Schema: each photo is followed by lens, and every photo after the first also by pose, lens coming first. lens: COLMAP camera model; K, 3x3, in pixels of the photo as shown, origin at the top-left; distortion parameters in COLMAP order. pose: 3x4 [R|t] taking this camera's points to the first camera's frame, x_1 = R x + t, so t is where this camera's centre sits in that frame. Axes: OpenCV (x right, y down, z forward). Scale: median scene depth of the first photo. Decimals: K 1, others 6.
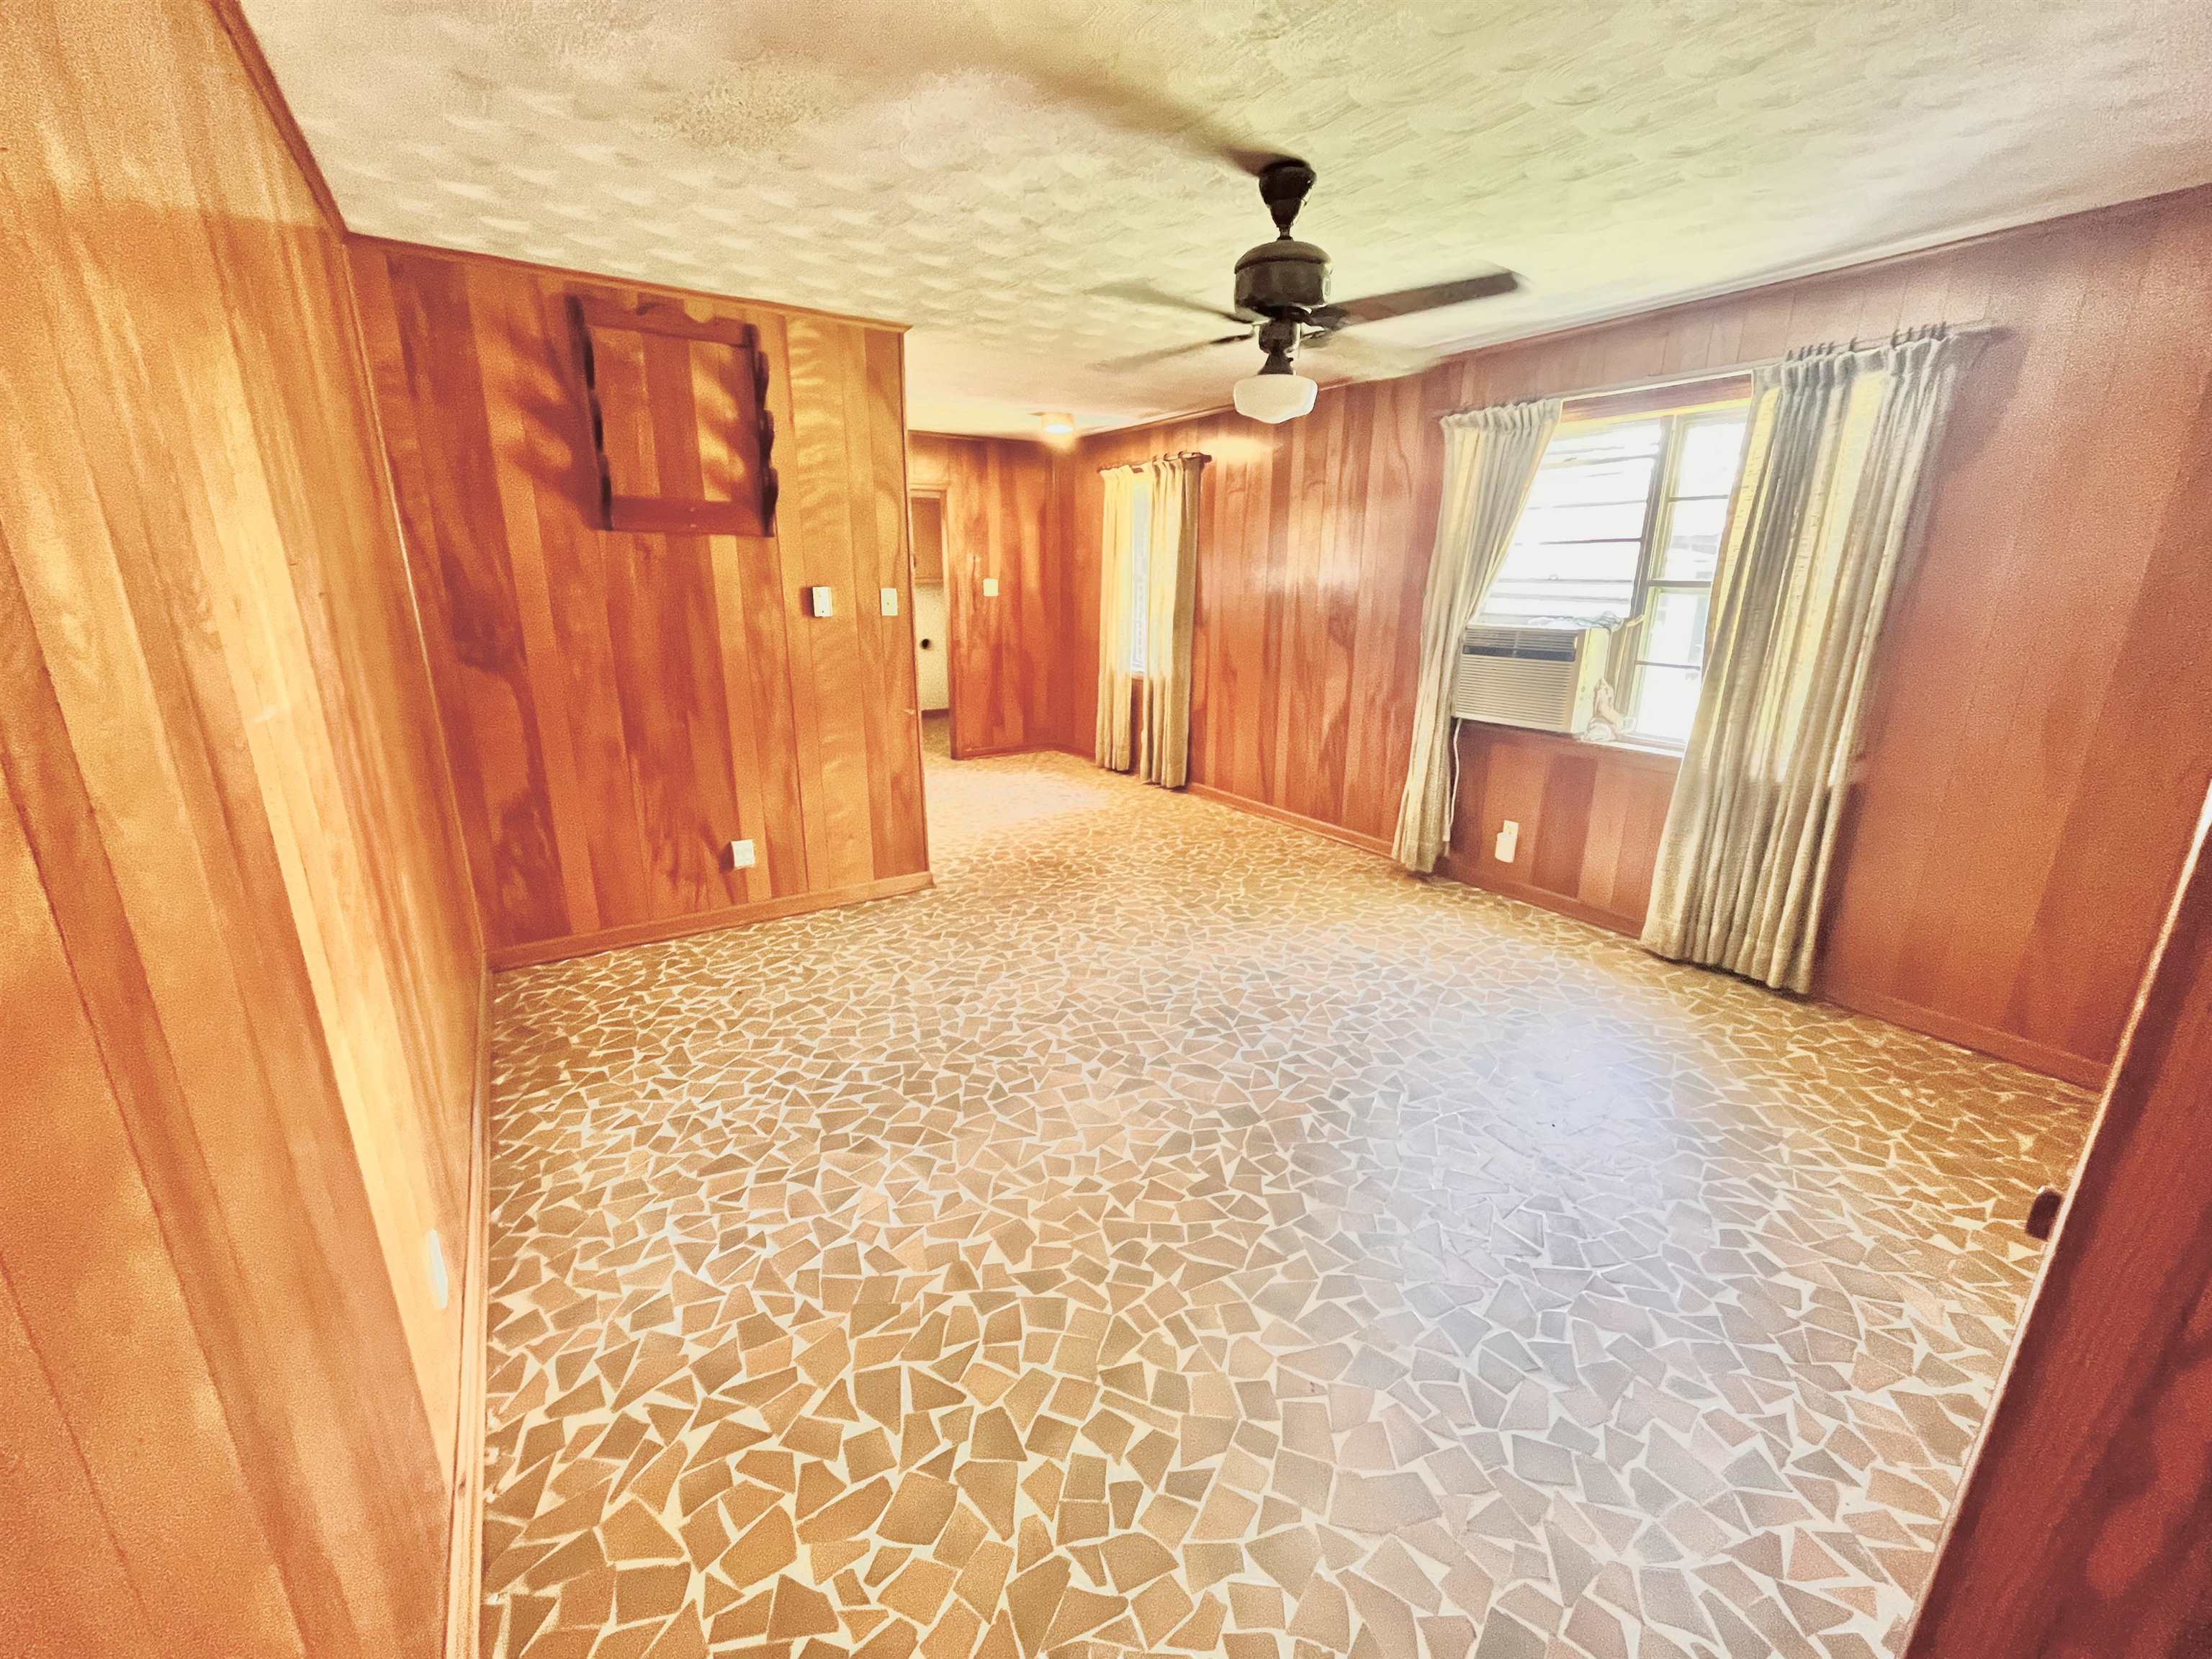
lens RADIAL K [[892.3, 0, 1107.8], [0, 892.3, 825.8], [0, 0, 1]] dist [-0.003620, 0.000585]
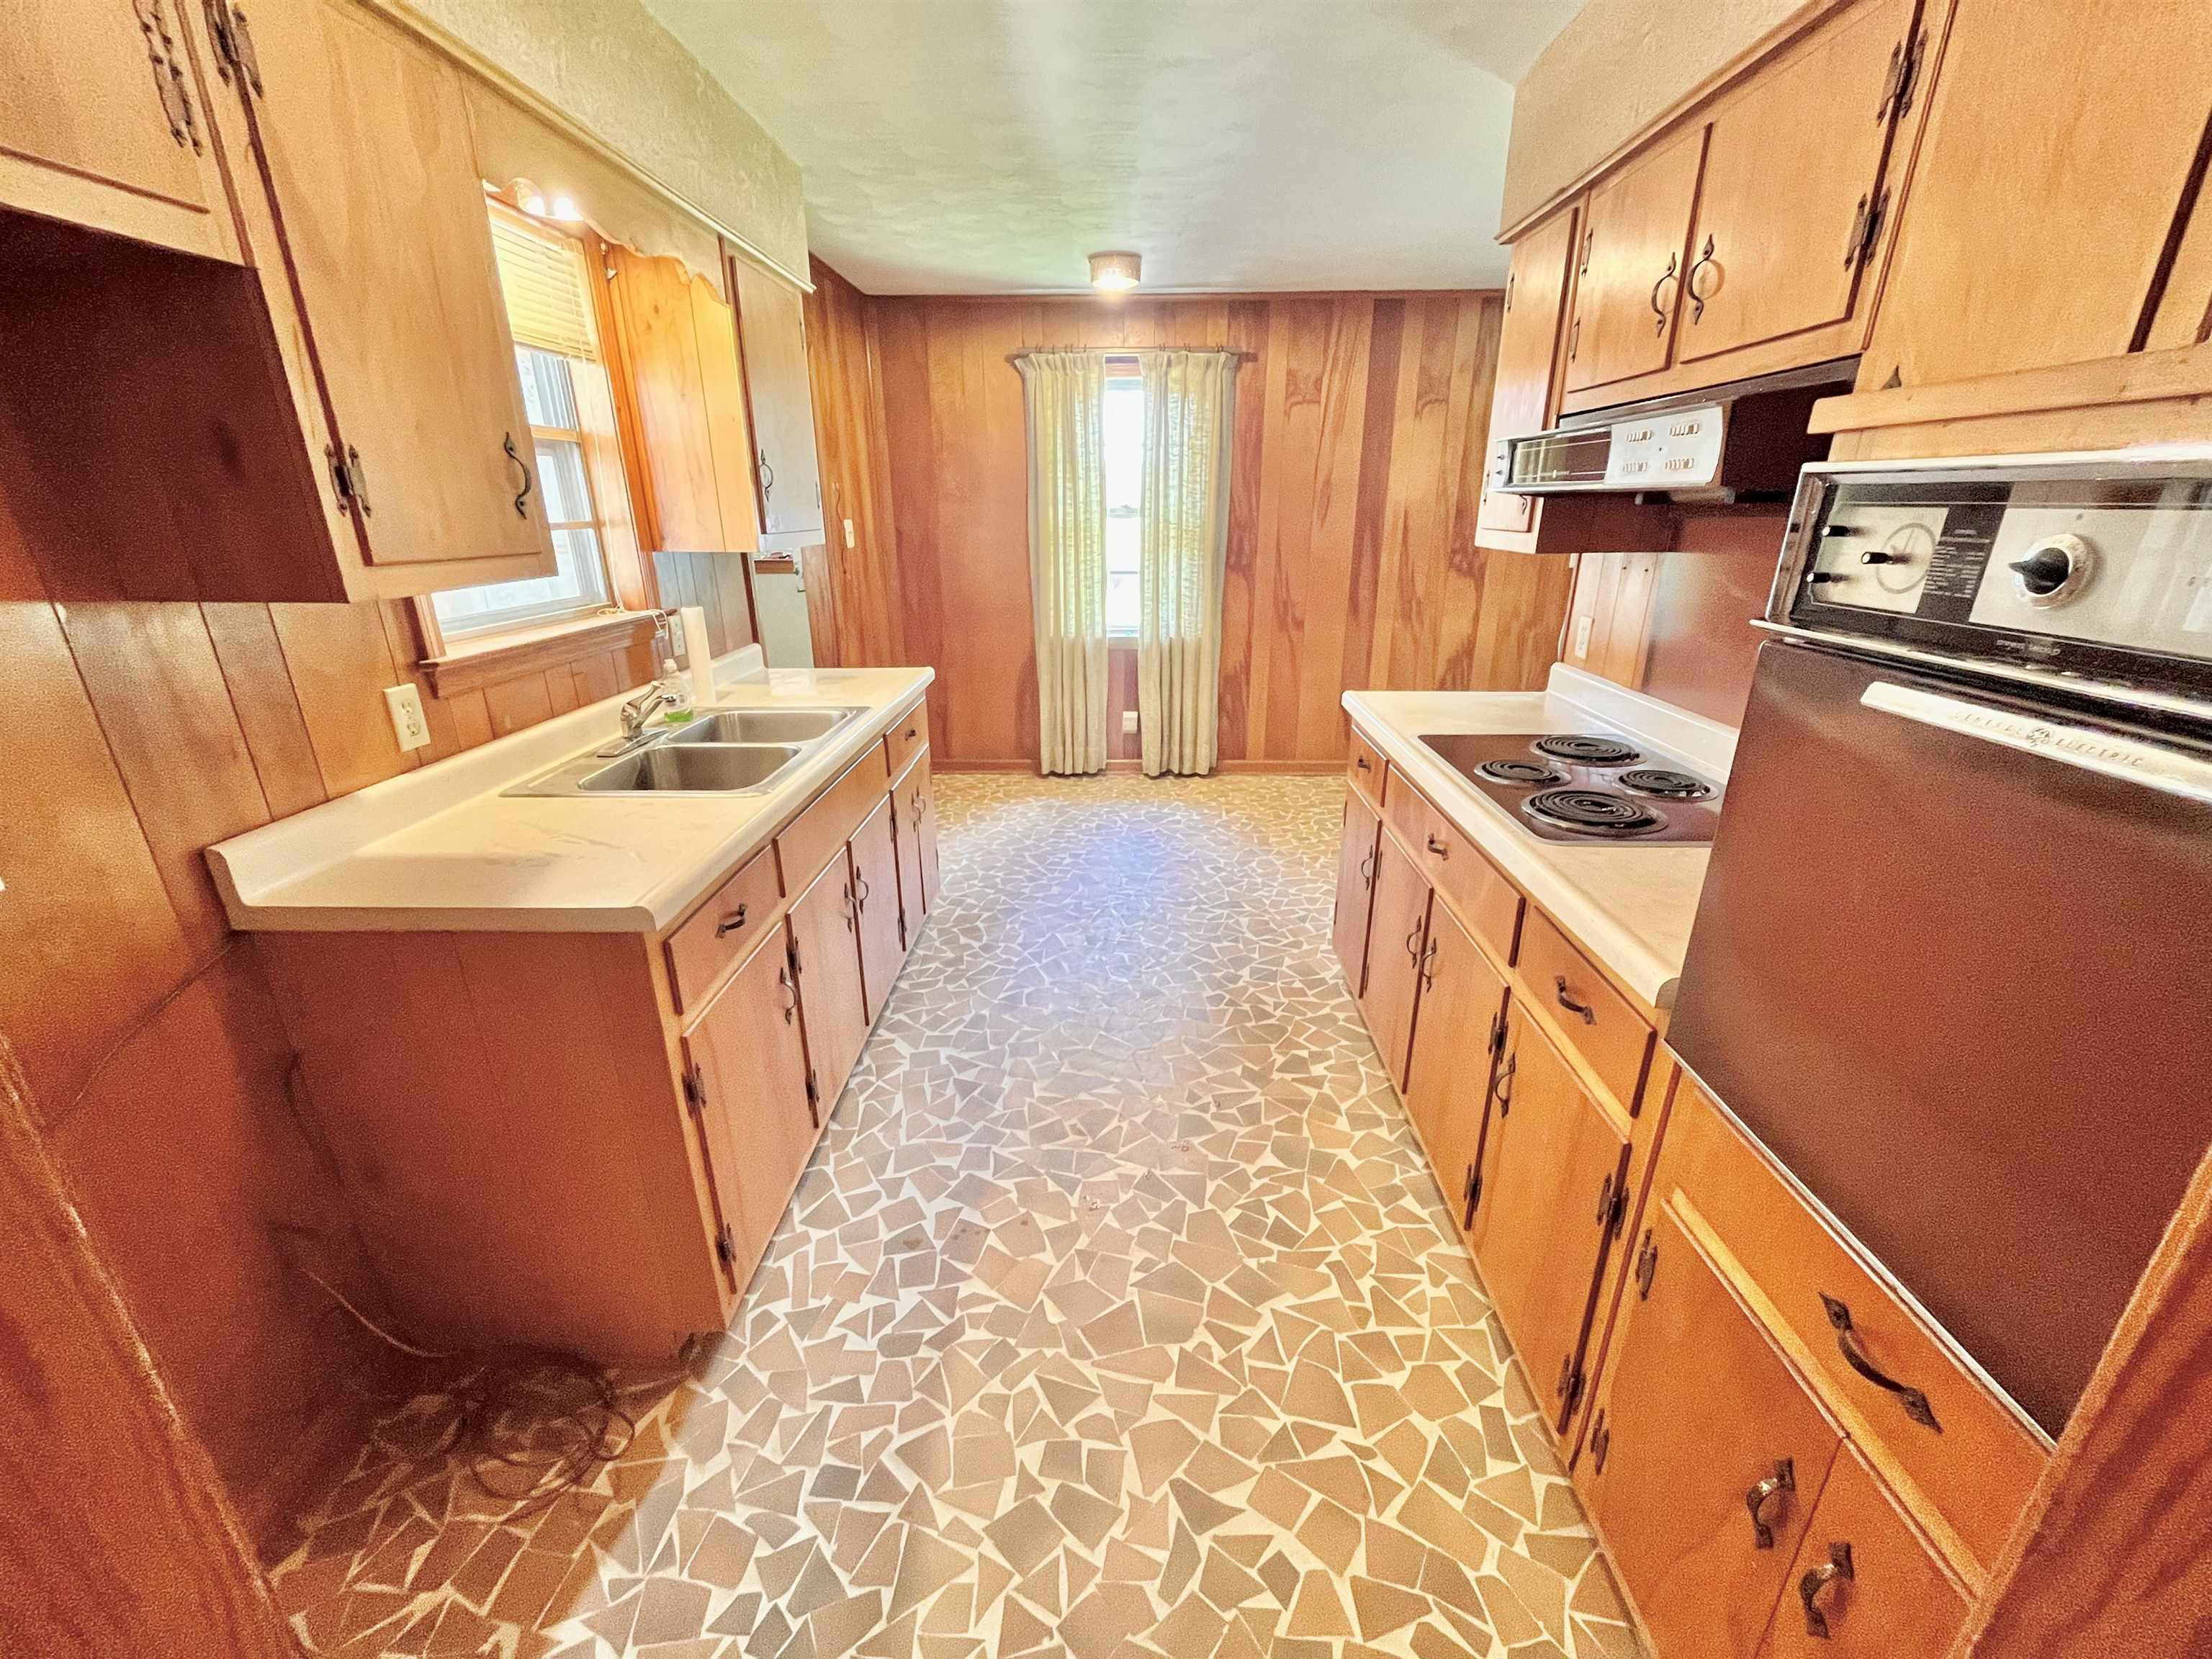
lens RADIAL K [[892.3, 0, 1104.5], [0, 892.3, 824.0], [0, 0, 1]] dist [-0.003620, 0.000585]
pose [[0.571715, -0.286494, 0.768806, -1.226433], [0.234308, 0.955040, 0.181653, -0.332683], [-0.786283, 0.076284, 0.613139, 1.136834]]
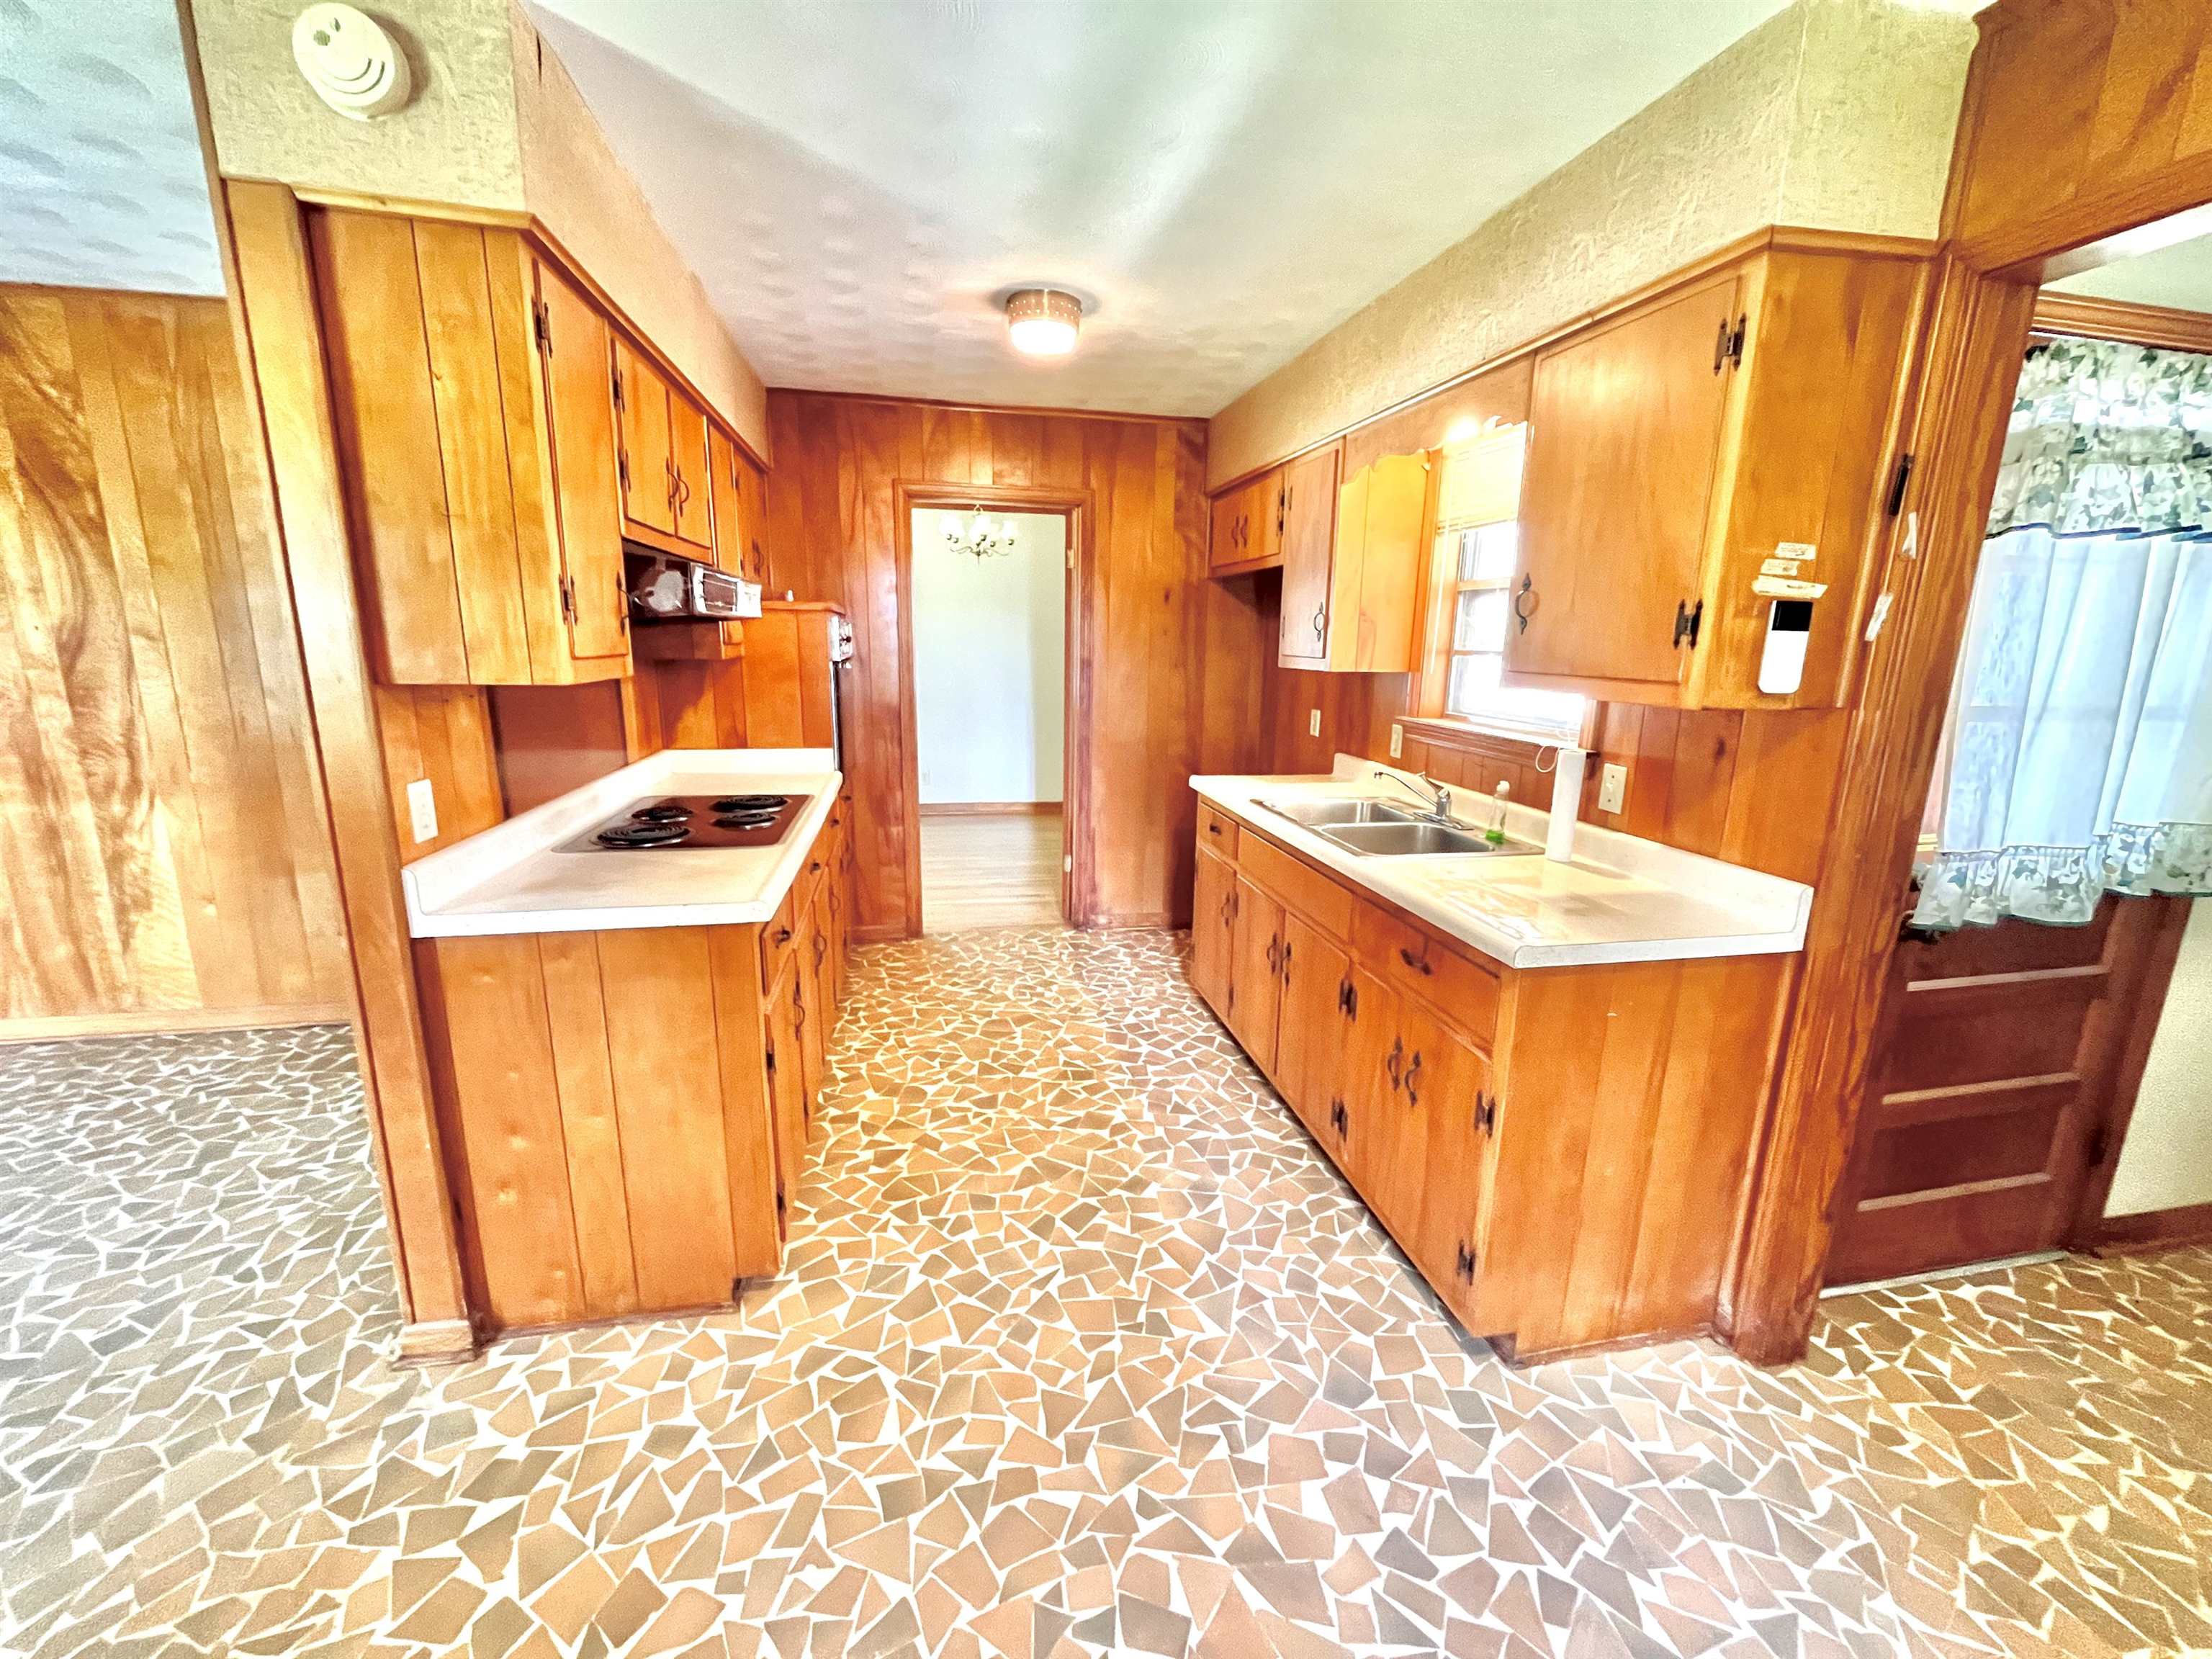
lens RADIAL K [[892.3, 0, 1105.5], [0, 892.3, 827.5], [0, 0, 1]] dist [-0.003620, 0.000585]
pose [[-0.369349, 0.183534, -0.910987, 0.021550], [-0.275341, 0.914672, 0.295910, -0.511669], [0.887563, 0.360126, -0.287299, 1.803412]]
